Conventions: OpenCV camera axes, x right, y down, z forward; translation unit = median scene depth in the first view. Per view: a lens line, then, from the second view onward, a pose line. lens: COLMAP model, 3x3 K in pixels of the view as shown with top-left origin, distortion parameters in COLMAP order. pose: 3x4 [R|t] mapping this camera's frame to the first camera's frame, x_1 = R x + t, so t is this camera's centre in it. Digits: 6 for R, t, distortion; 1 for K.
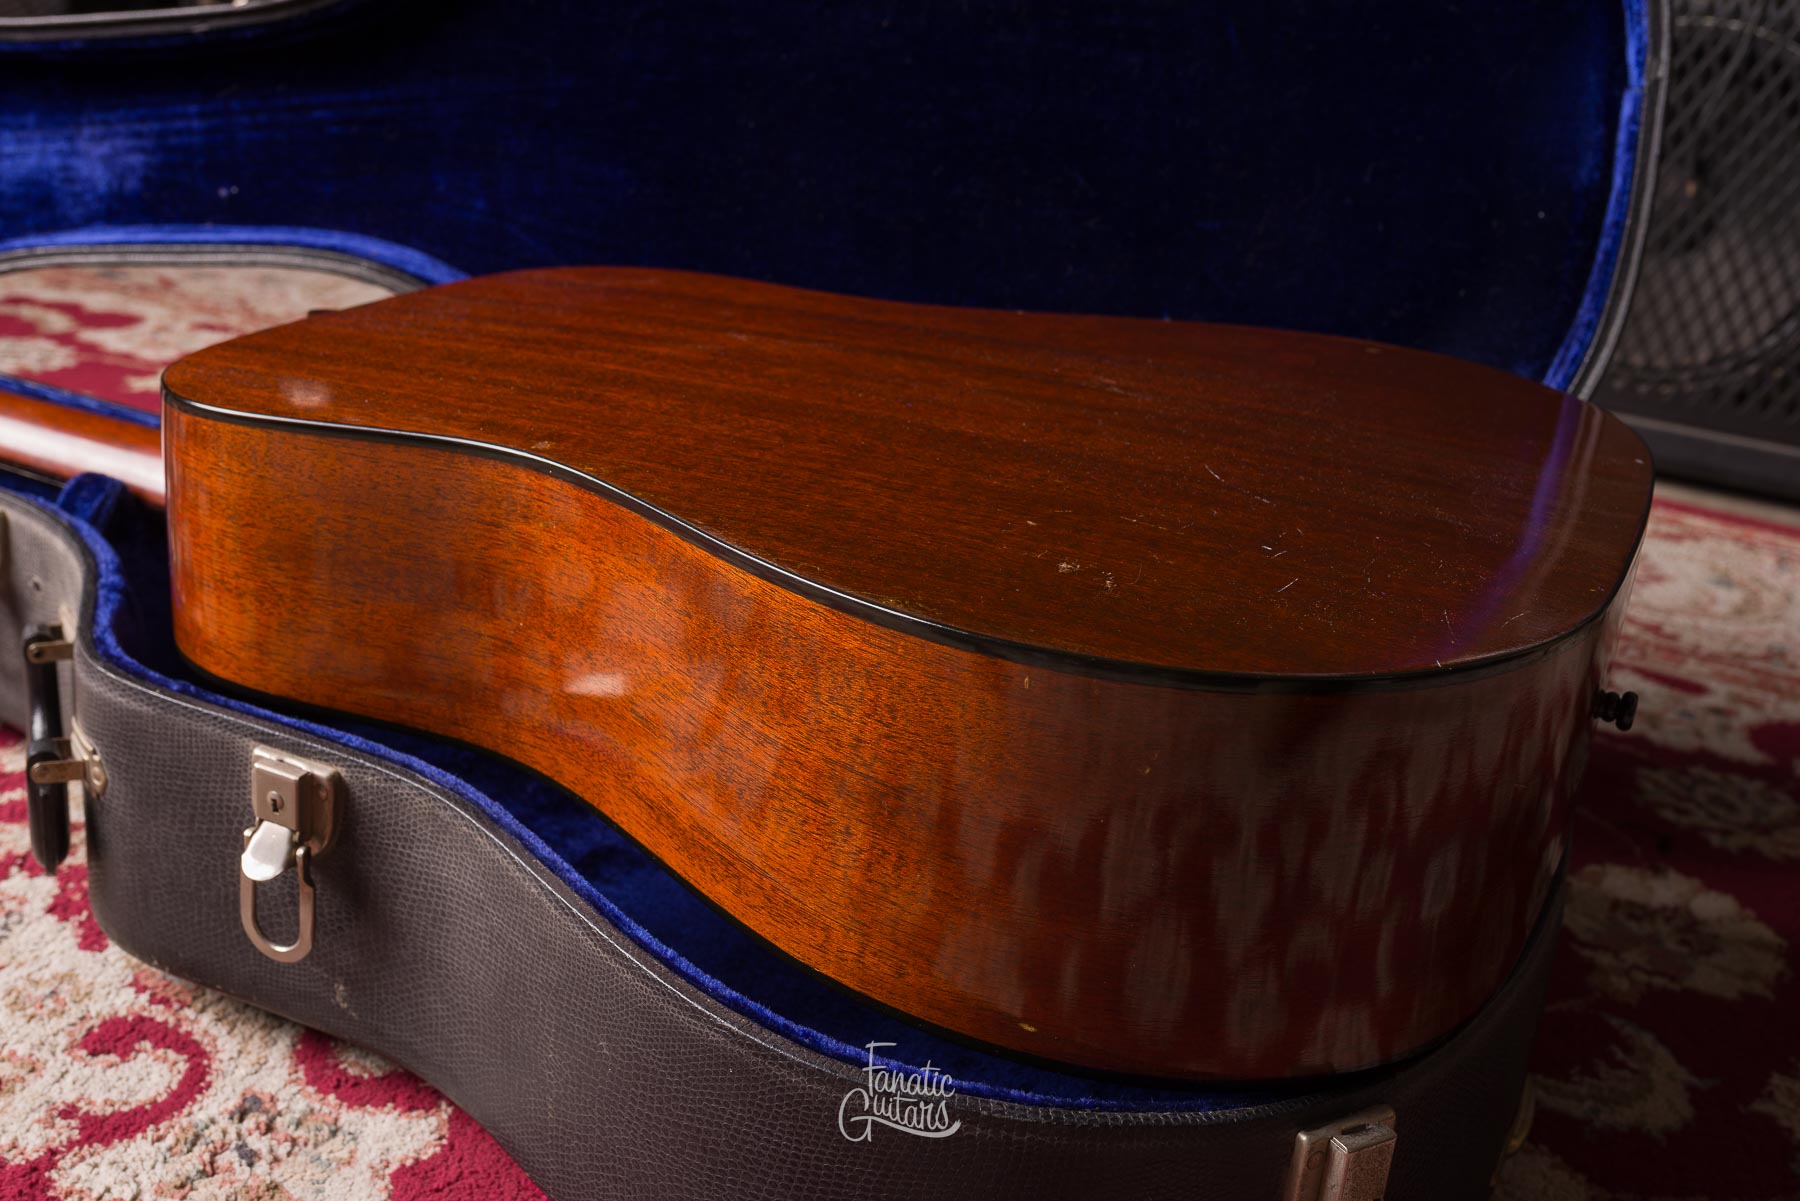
lens RADIAL K [[1887.6, 0, 899.5], [0, 1887.6, 600.6], [0, 0, 1]] dist [0.003253, 0.000000]
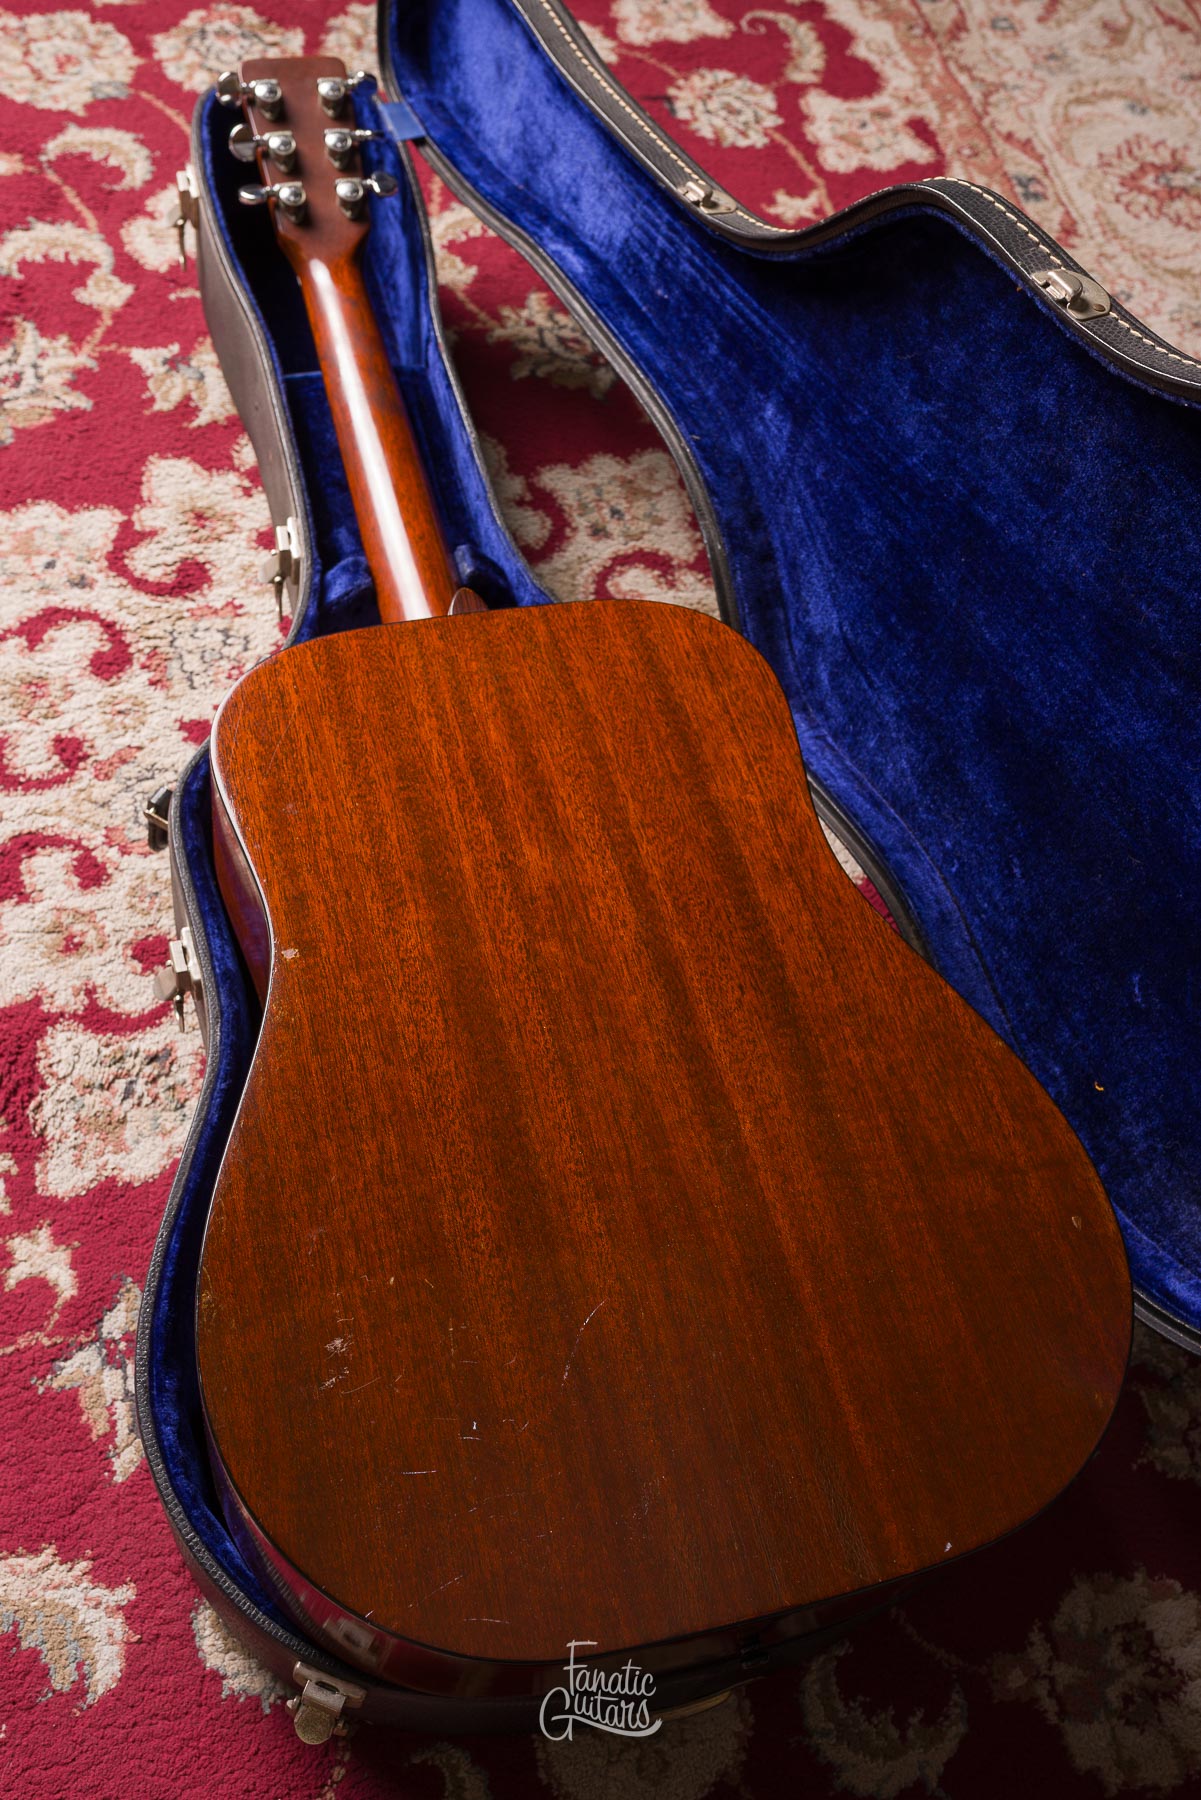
lens RADIAL K [[1786.1, 0, 552.2], [0, 1786.1, 884.4], [0, 0, 1]] dist [0.004857, 0.000000]
pose [[0.640603, 0.657157, -0.397207, 0.380135], [-0.348394, 0.709718, 0.612309, -0.880202], [0.684288, -0.253862, 0.683597, 0.204136]]
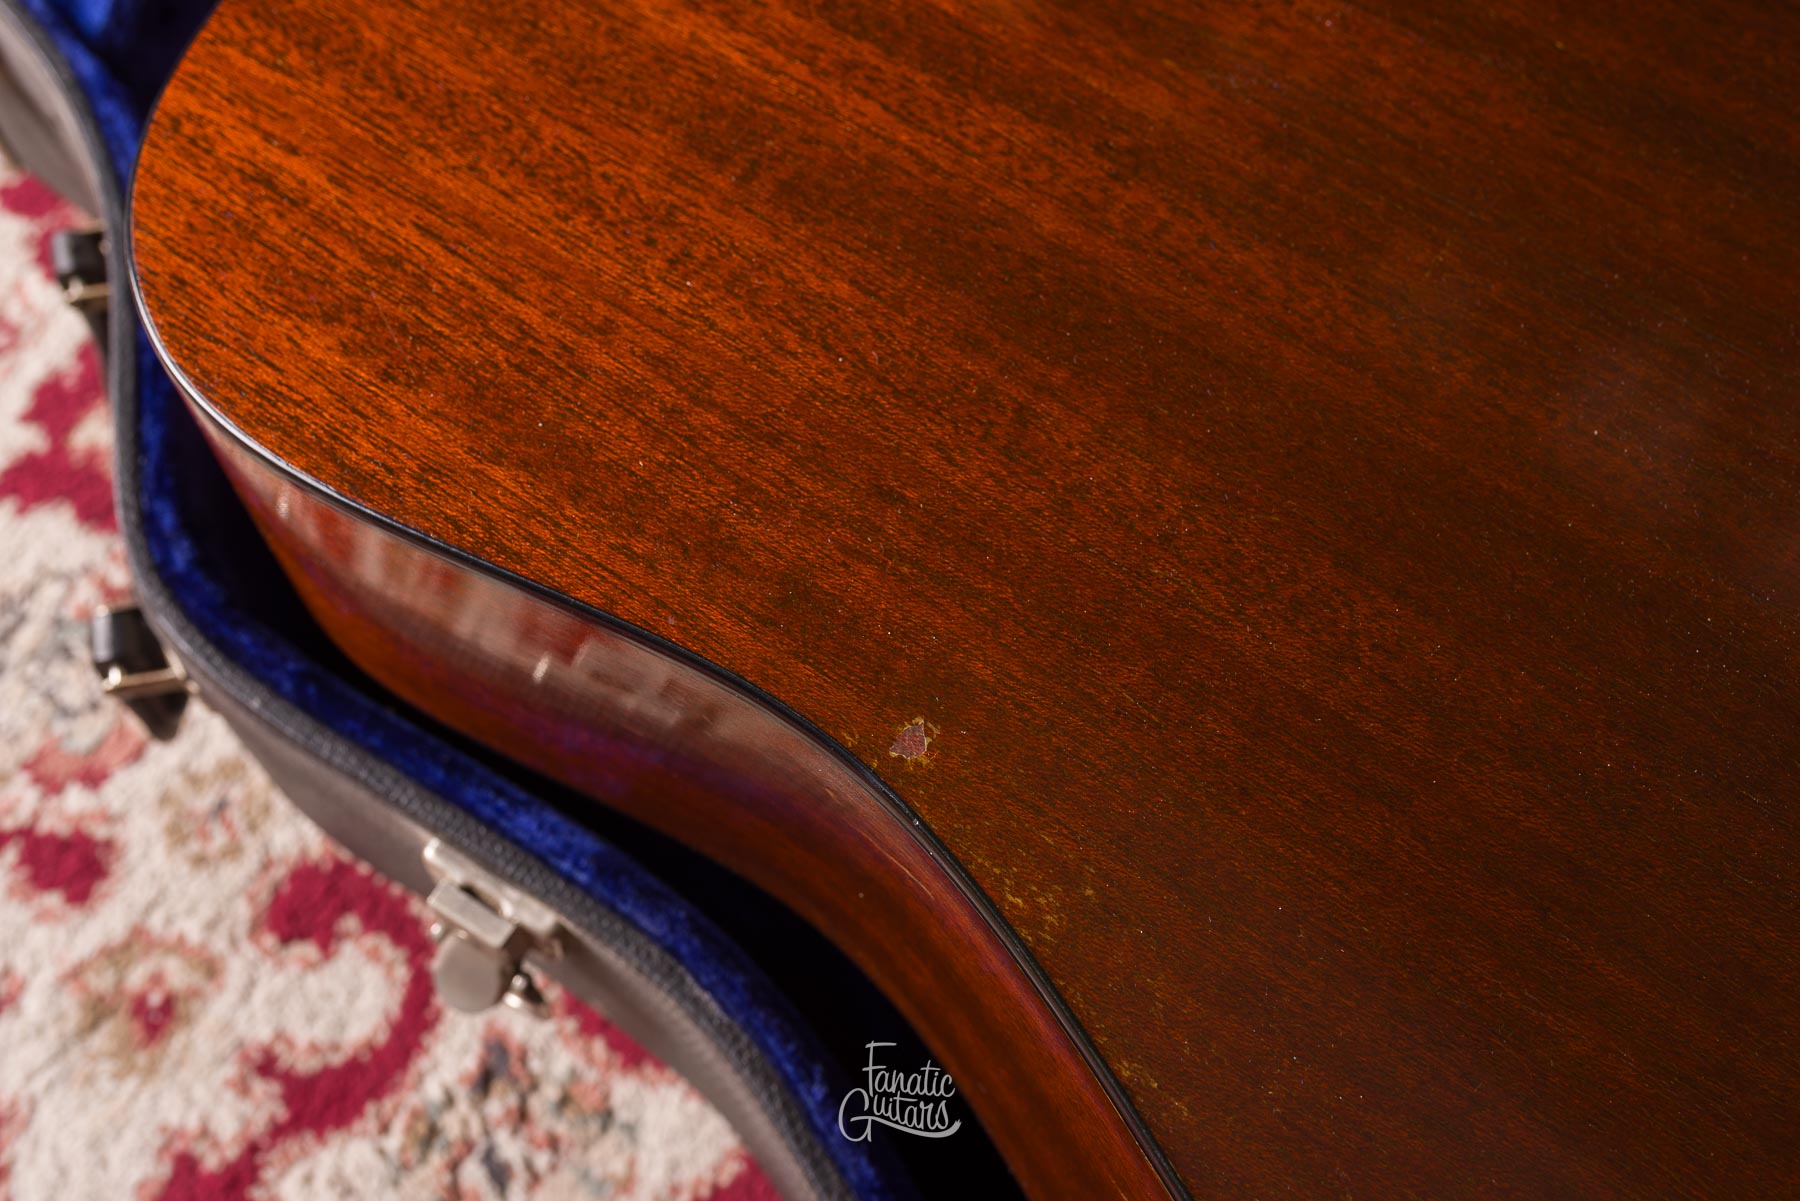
lens RADIAL K [[1786.1, 0, 911.5], [0, 1786.1, 590.1], [0, 0, 1]] dist [0.004857, 0.000000]
pose [[0.988021, 0.127862, -0.086404, -0.136778], [-0.033666, 0.725009, 0.687916, -0.358988], [0.150602, -0.676767, 0.720629, 0.619021]]
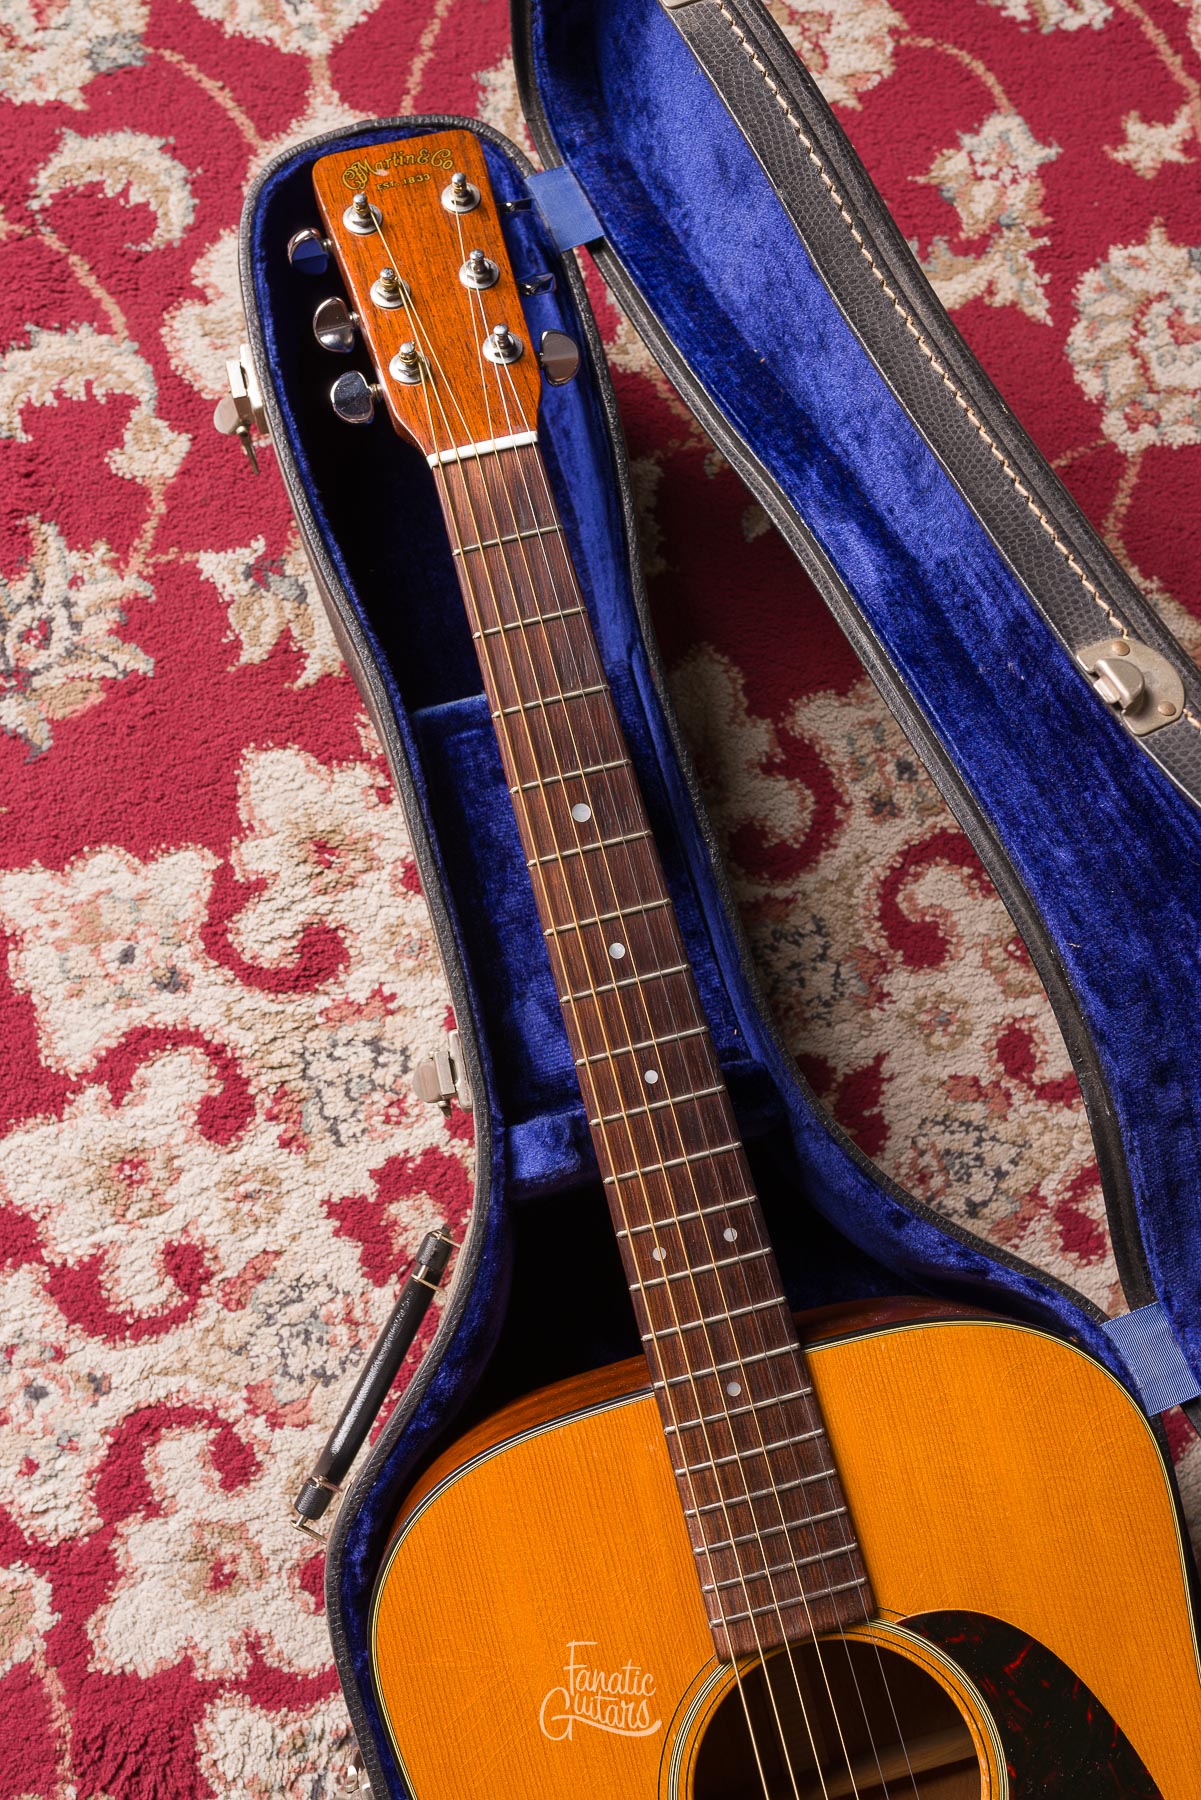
lens RADIAL K [[1733.7, 0, 605.6], [0, 1733.7, 898.9], [0, 0, 1]] dist [0.005780, 0.000000]
pose [[0.652943, 0.727411, -0.211042, -0.384685], [-0.263168, 0.479163, 0.837344, -0.996596], [0.710217, -0.491198, 0.504298, 0.785034]]
